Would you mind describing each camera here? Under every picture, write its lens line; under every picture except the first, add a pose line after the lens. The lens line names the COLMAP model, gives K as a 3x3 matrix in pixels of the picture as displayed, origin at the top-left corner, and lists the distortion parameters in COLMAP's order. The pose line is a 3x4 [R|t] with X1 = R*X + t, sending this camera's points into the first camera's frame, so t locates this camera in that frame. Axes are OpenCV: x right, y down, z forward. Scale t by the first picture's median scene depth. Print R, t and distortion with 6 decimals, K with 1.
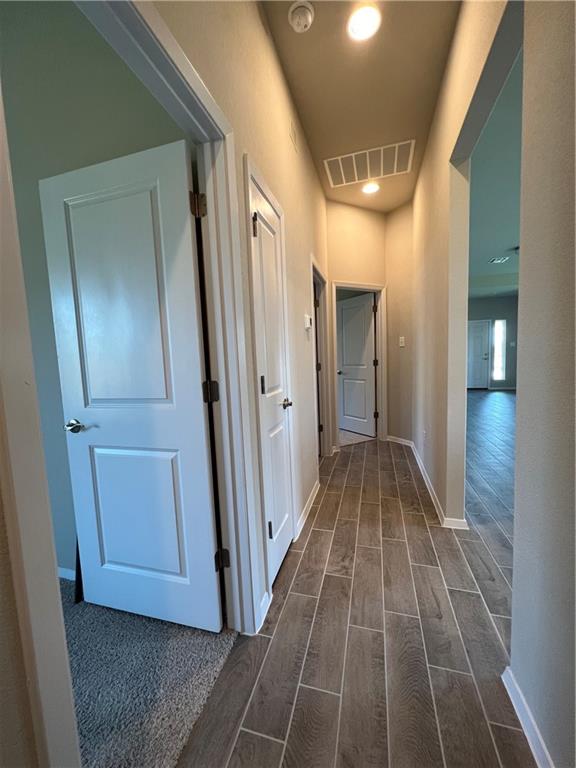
lens RADIAL K [[306.4, 0, 286.7], [0, 306.4, 385.4], [0, 0, 1]] dist [0.000876, 0.000142]
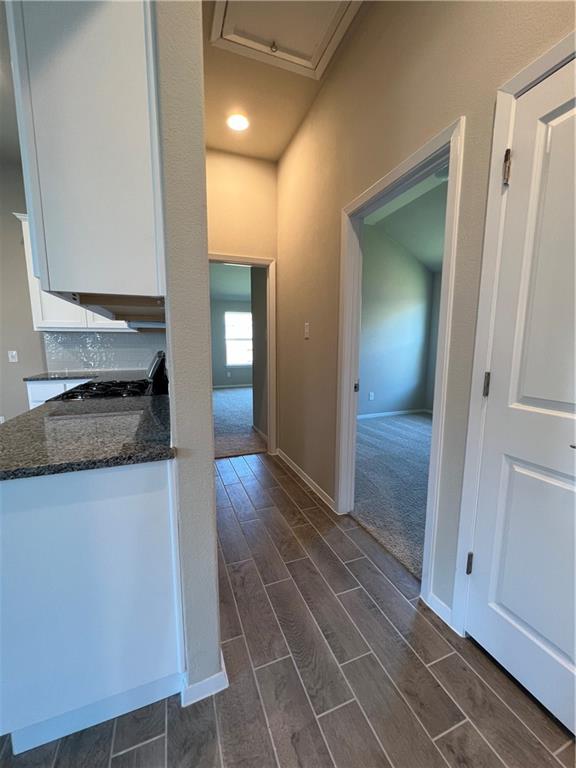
lens RADIAL K [[306.4, 0, 286.7], [0, 306.4, 385.4], [0, 0, 1]] dist [0.000876, 0.000142]
pose [[-0.795857, 0.123015, -0.592857, 0.827858], [-0.021065, 0.972926, 0.230156, -0.178007], [0.605118, 0.195660, -0.771718, 1.369930]]
